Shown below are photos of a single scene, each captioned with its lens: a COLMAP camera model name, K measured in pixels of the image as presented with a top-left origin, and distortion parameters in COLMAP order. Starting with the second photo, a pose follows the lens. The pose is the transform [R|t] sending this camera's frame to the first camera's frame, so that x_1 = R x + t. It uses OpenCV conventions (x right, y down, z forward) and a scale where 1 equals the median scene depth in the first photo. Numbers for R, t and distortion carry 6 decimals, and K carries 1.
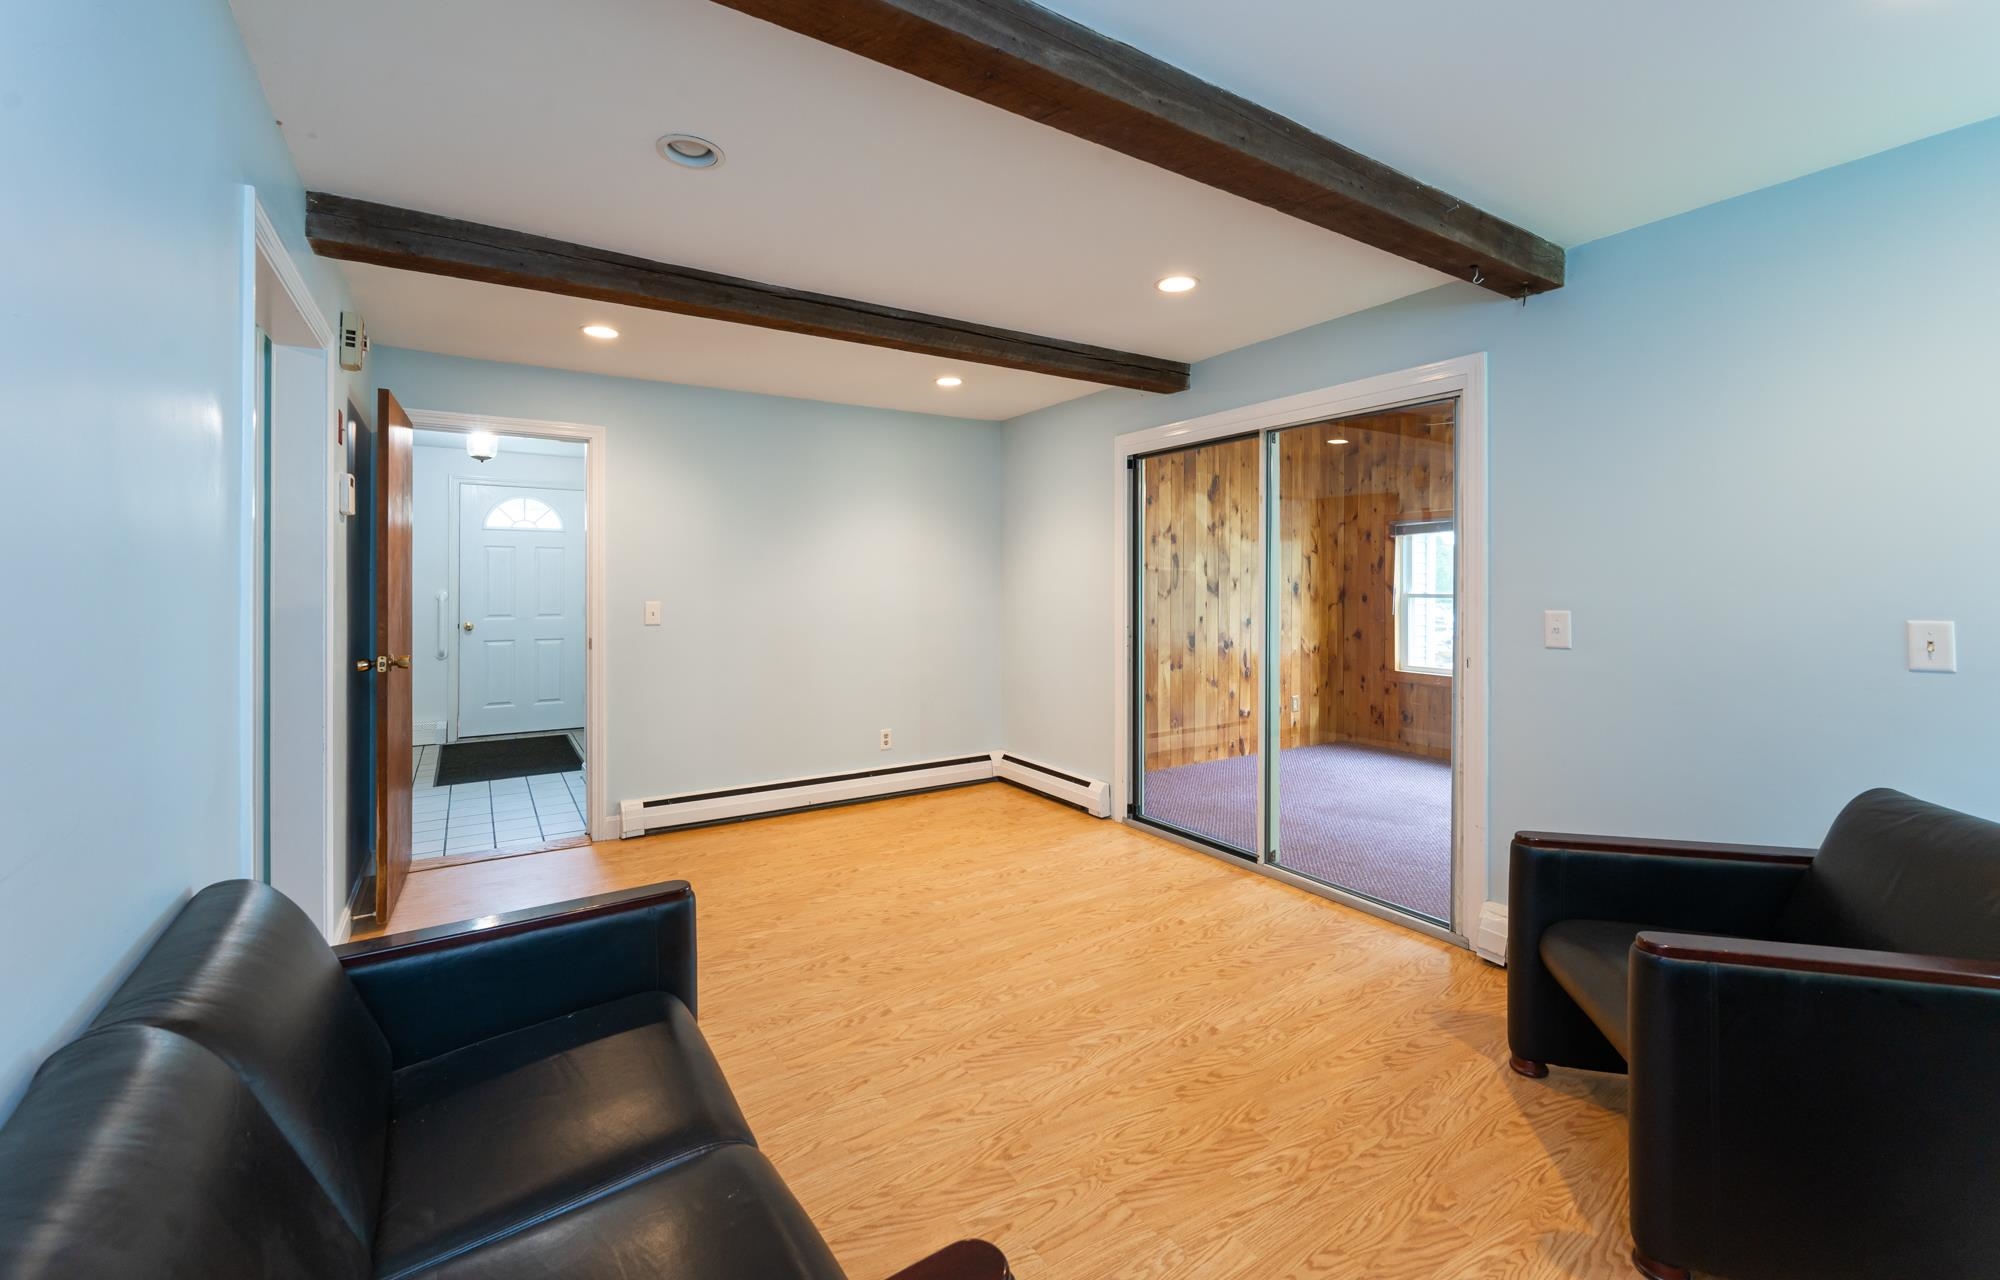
lens RADIAL K [[830.4, 0, 999.6], [0, 830.4, 588.7], [0, 0, 1]] dist [-0.001289, -0.000024]
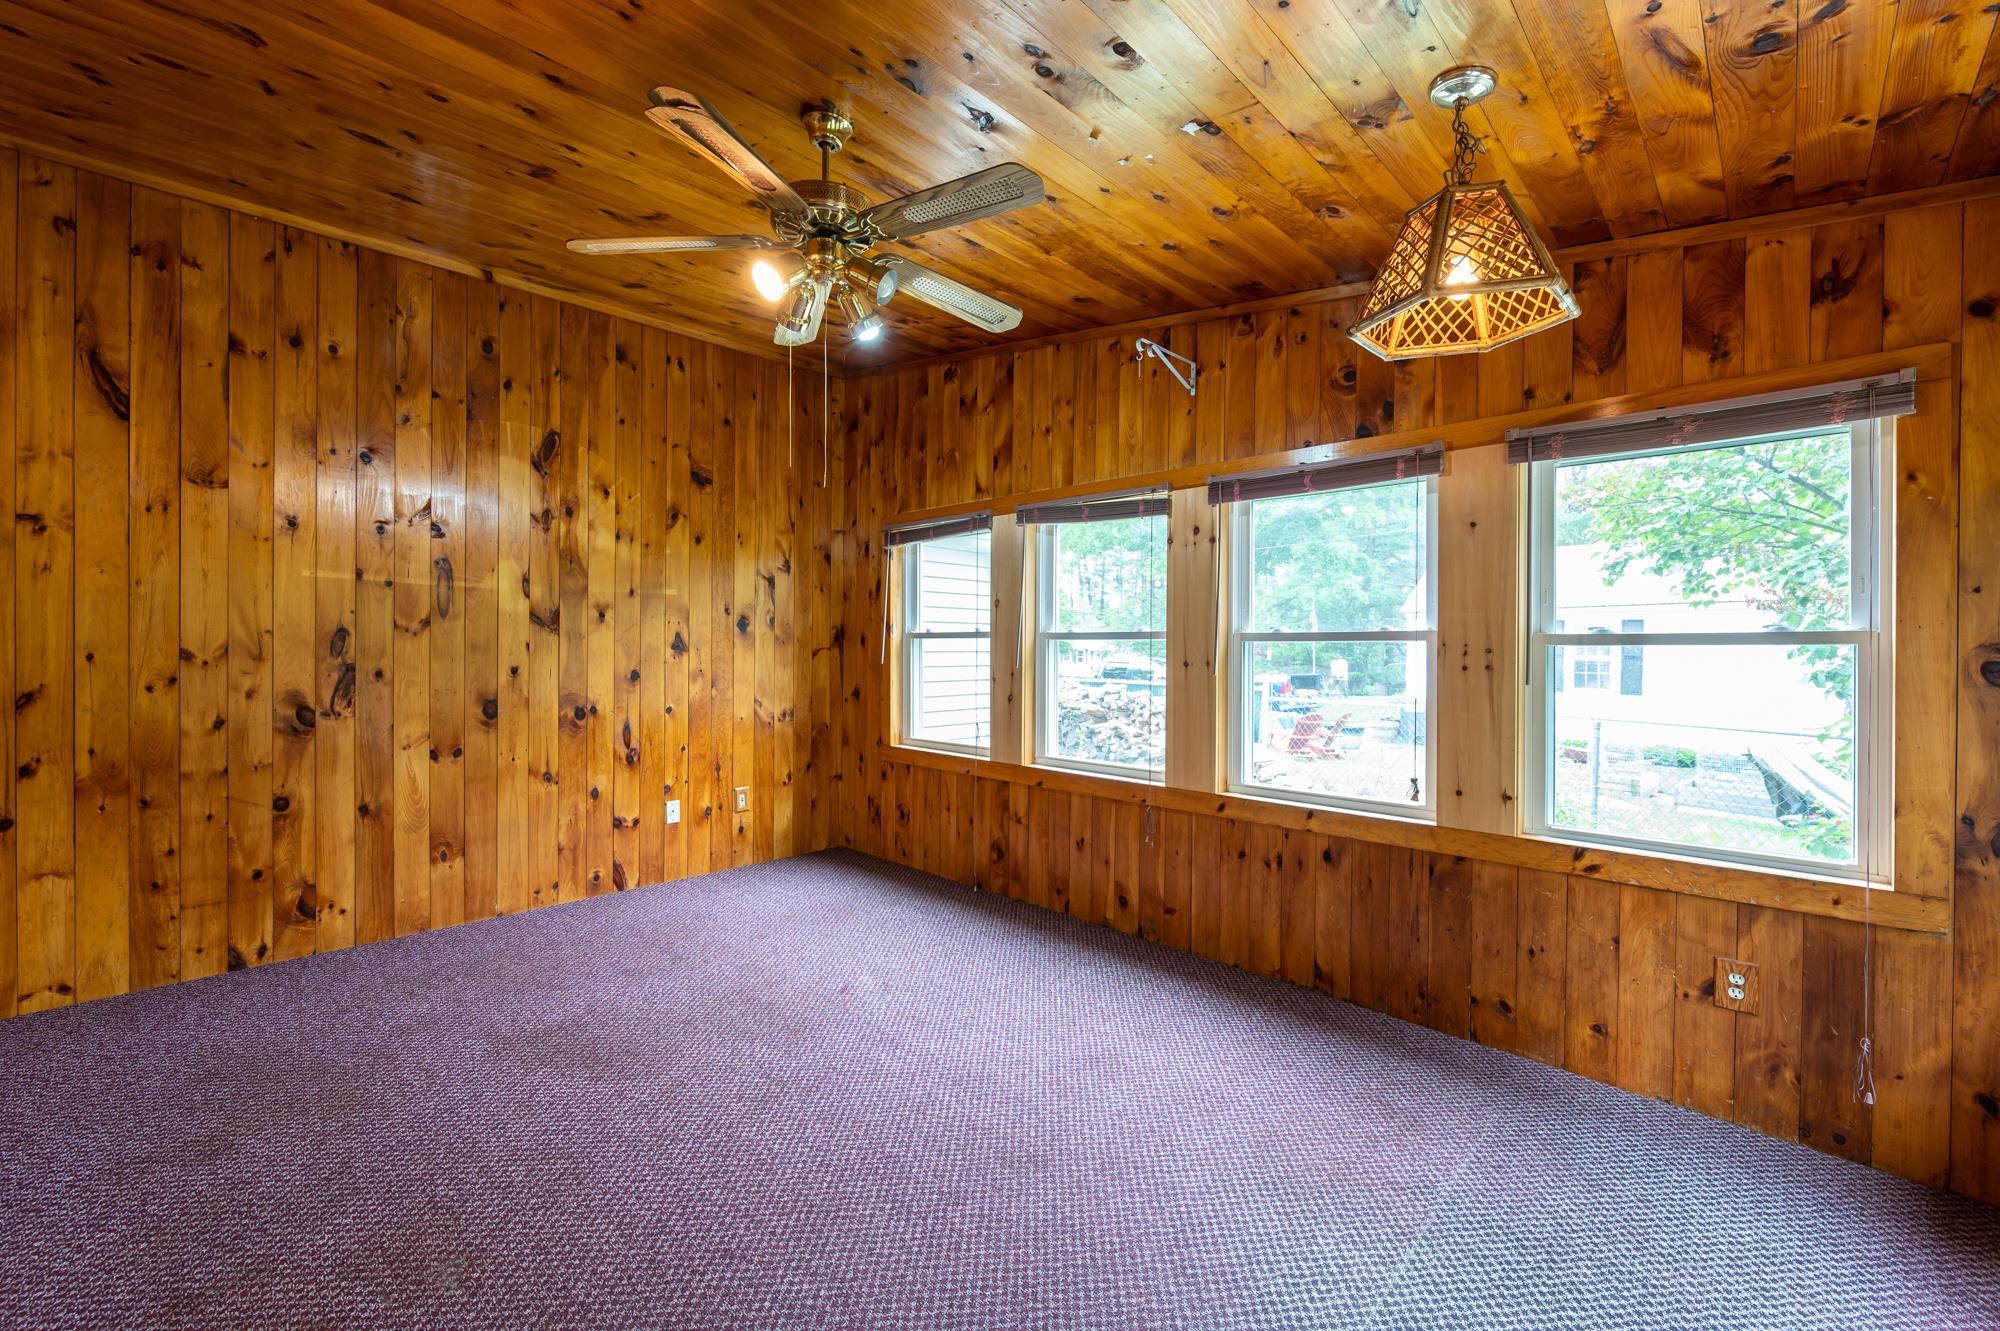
lens RADIAL K [[800.0, 0, 996.9], [0, 800.0, 650.2], [0, 0, 1]] dist [0.001946, 0.000068]
pose [[0.977204, 0.003091, 0.212282, 0.439512], [-0.004859, 0.999958, 0.007809, 0.015288], [-0.212249, -0.008663, 0.977177, 0.356439]]
